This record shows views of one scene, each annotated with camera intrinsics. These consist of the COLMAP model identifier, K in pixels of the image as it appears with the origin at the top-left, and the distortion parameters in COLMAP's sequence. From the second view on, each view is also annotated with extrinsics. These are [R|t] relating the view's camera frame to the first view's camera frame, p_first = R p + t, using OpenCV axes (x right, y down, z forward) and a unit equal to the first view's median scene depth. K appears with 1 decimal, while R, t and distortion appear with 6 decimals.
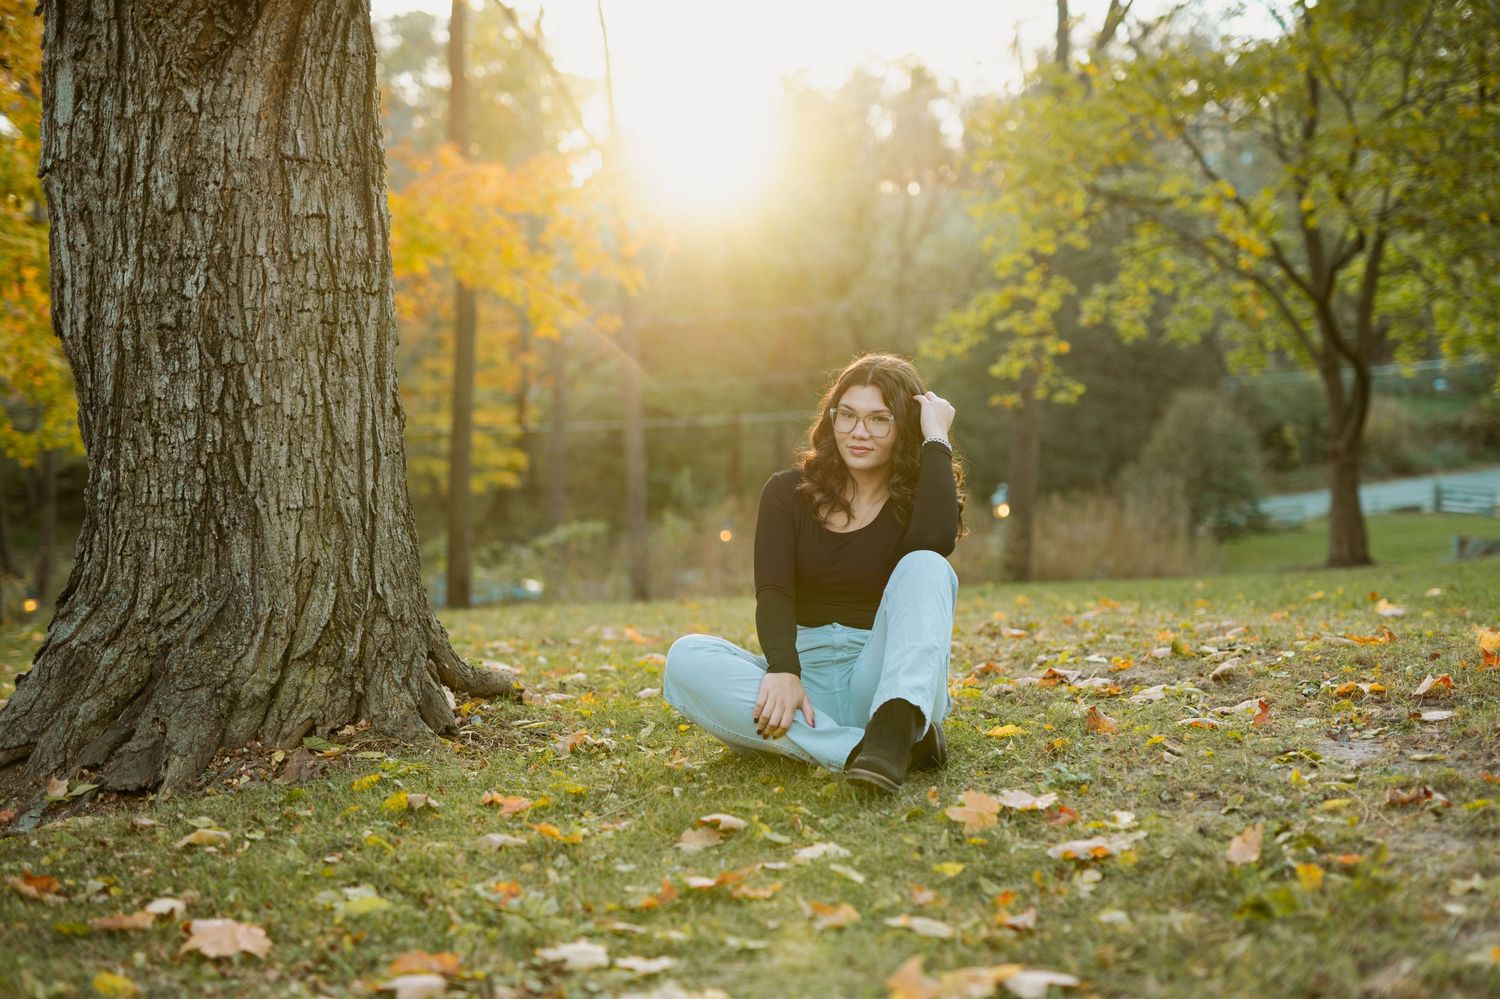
lens RADIAL K [[2159.2, 0, 750.0], [0, 2159.2, 499.5], [0, 0, 1]] dist [-0.003810, -0.005244]
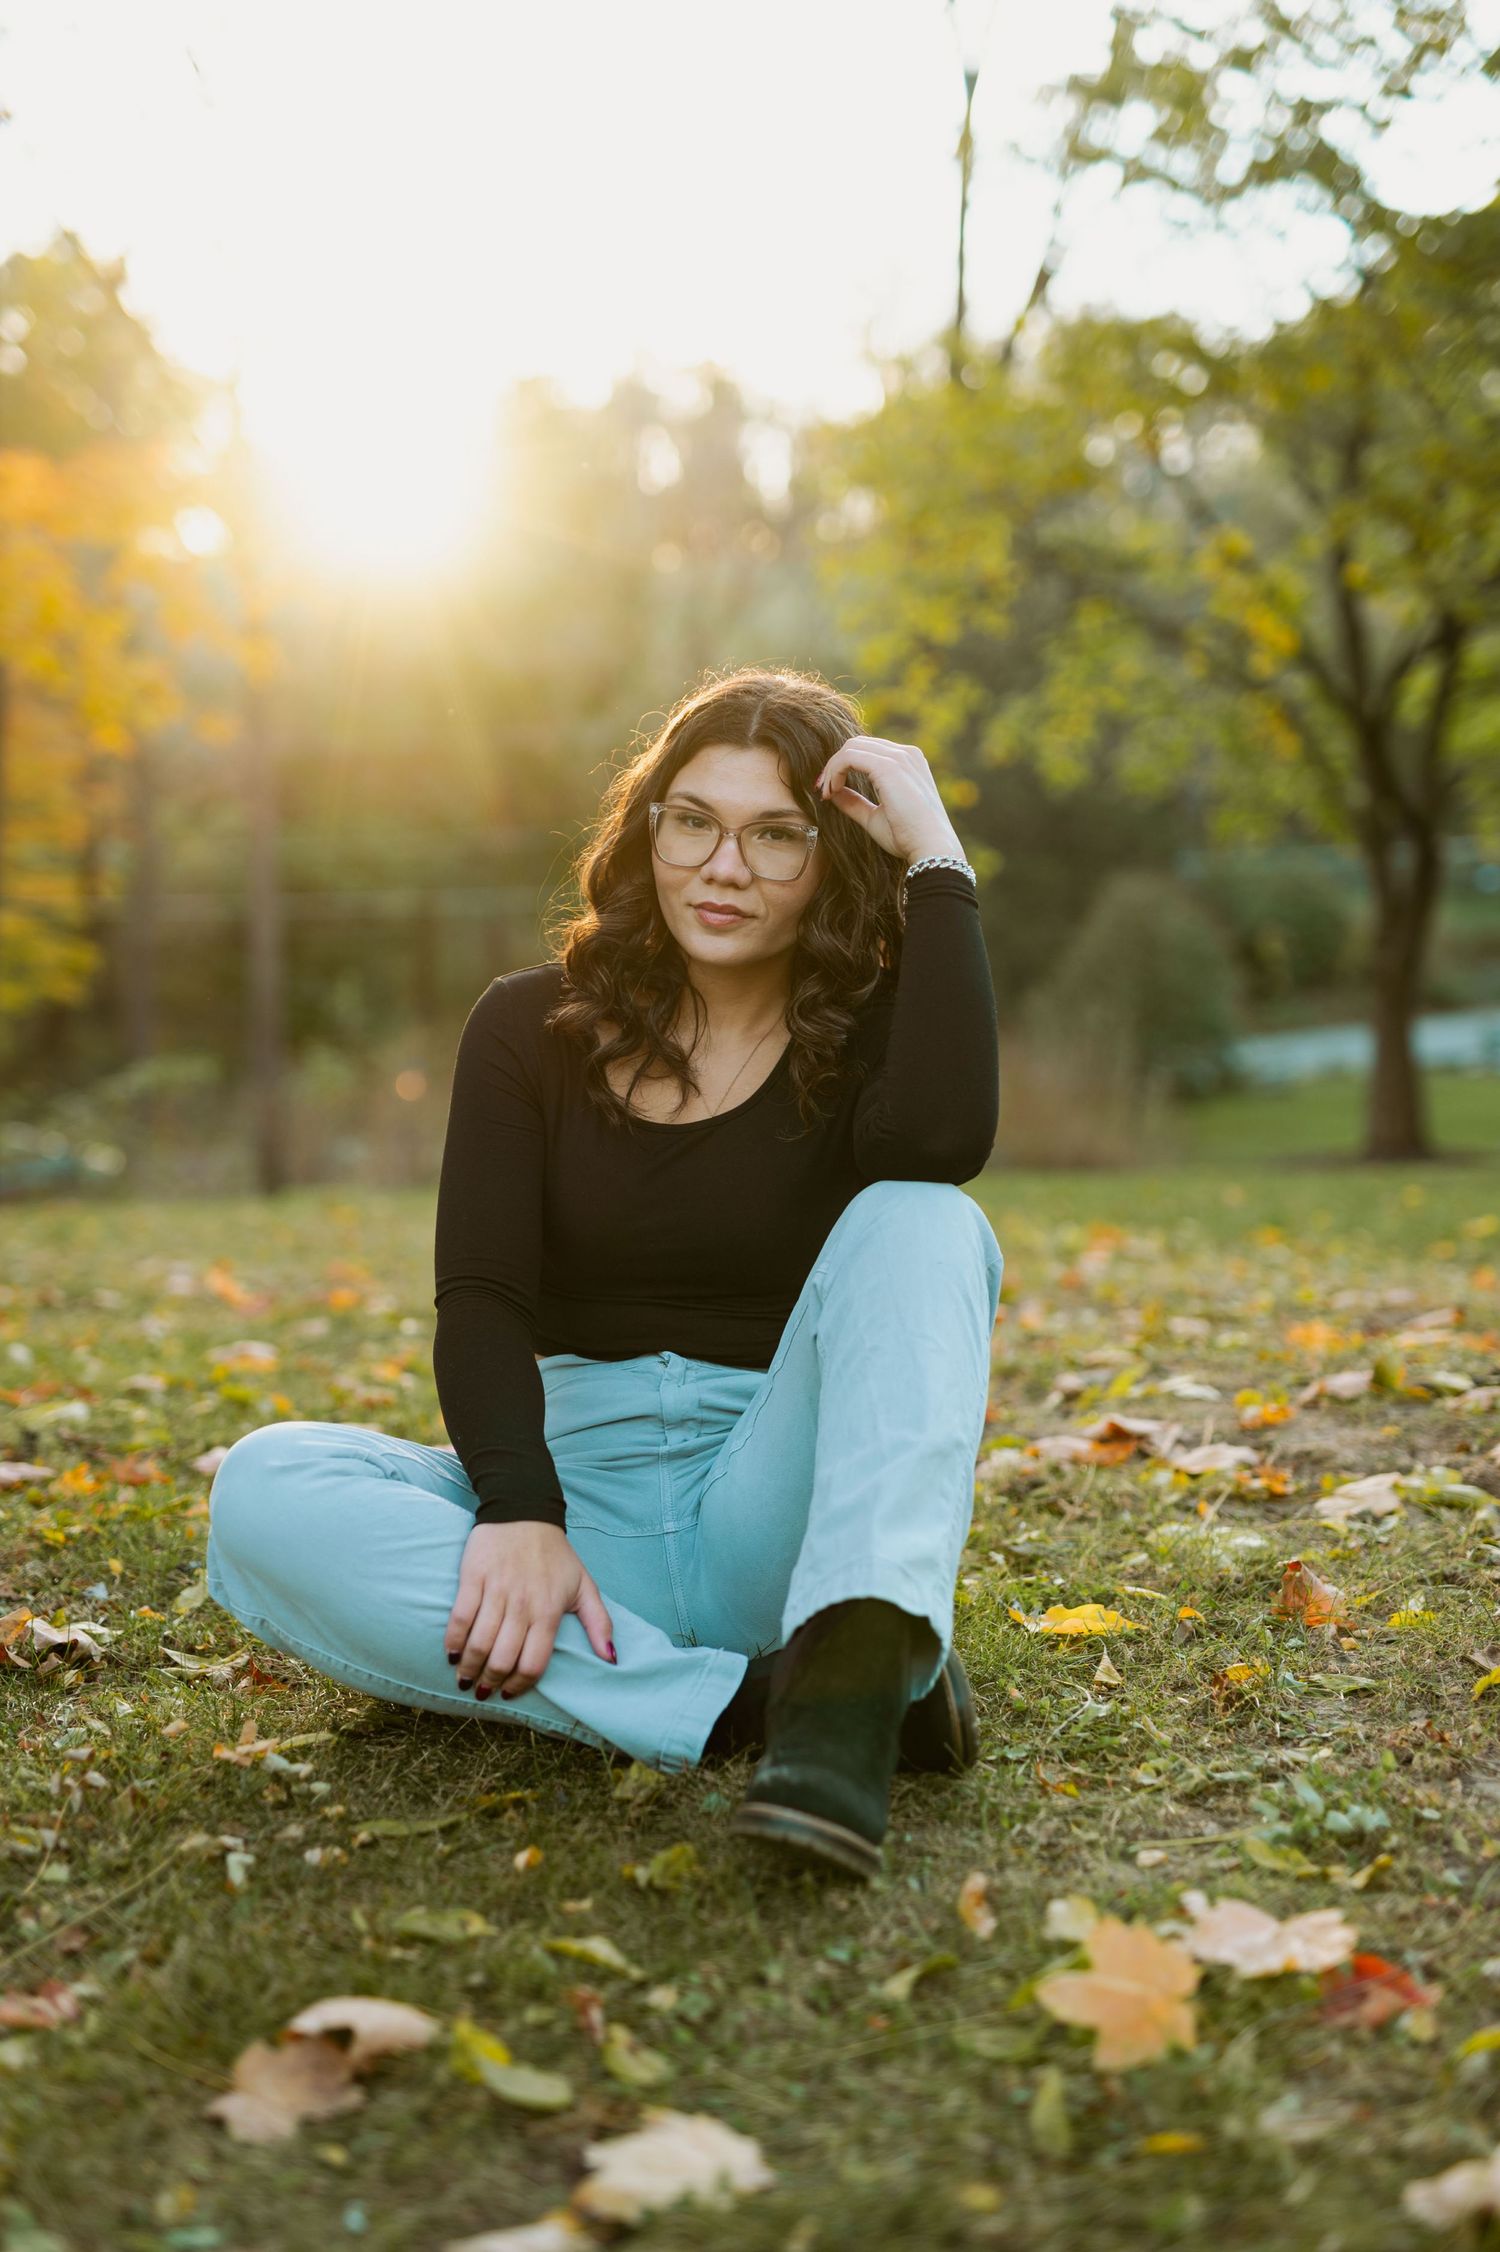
lens RADIAL K [[2215.6, 0, 750.0], [0, 2215.6, 1126.0], [0, 0, 1]] dist [-0.100797, 0.006242]
pose [[0.990617, 0.013718, 0.135975, -0.000511], [-0.019920, 0.998817, 0.044358, -0.001940], [-0.135206, -0.046650, 0.989719, 0.384503]]
